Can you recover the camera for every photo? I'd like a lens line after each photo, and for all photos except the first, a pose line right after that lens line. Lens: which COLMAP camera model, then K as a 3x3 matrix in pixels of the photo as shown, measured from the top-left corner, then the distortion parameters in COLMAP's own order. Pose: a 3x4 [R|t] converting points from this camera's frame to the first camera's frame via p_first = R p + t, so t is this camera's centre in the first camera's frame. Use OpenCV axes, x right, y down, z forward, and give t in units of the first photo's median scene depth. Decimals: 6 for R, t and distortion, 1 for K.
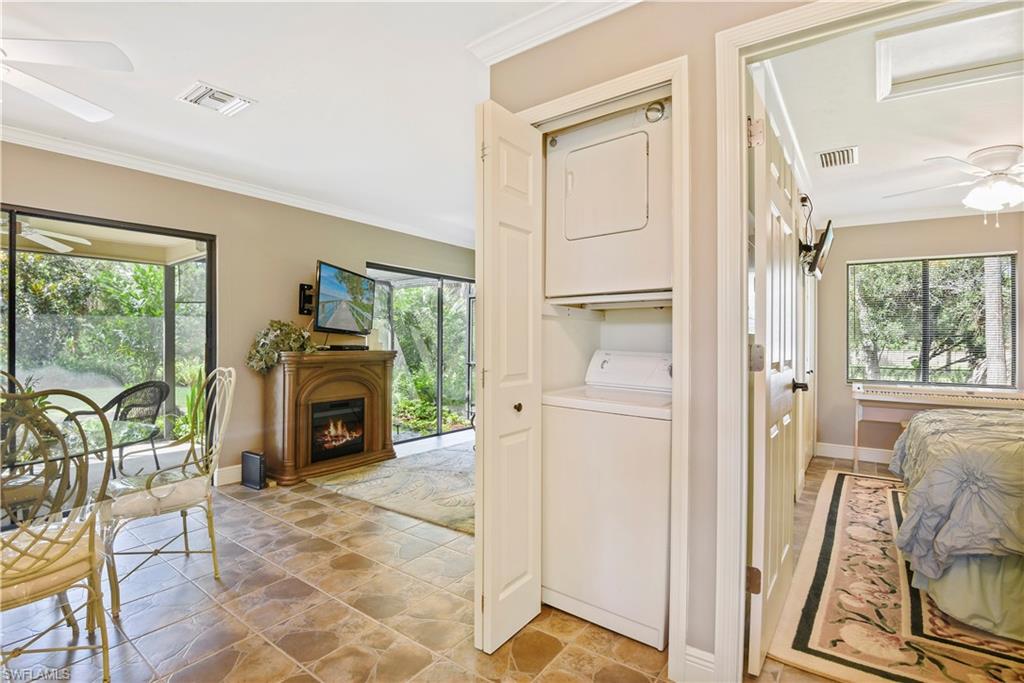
lens RADIAL K [[482.5, 0, 512.0], [0, 482.5, 341.5], [0, 0, 1]] dist [-0.035998, -0.000288]
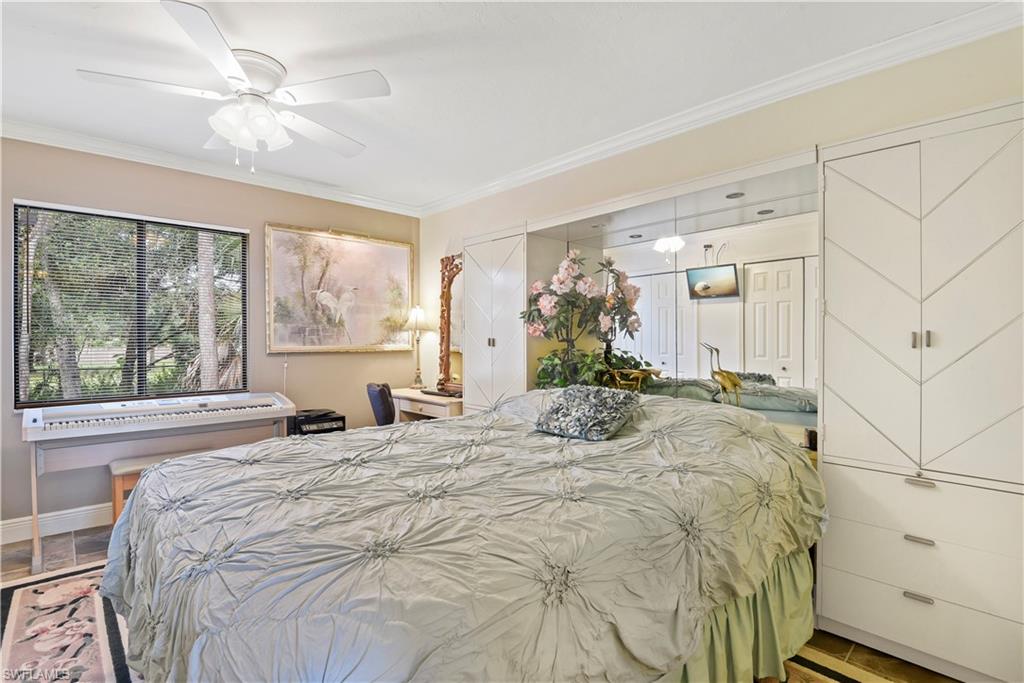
lens RADIAL K [[482.5, 0, 512.0], [0, 482.5, 341.5], [0, 0, 1]] dist [-0.035998, -0.000288]
pose [[0.164021, -0.011011, 0.986395, 0.267033], [0.003238, 0.999938, 0.010624, 0.000601], [-0.986451, 0.001451, 0.164047, 0.328360]]
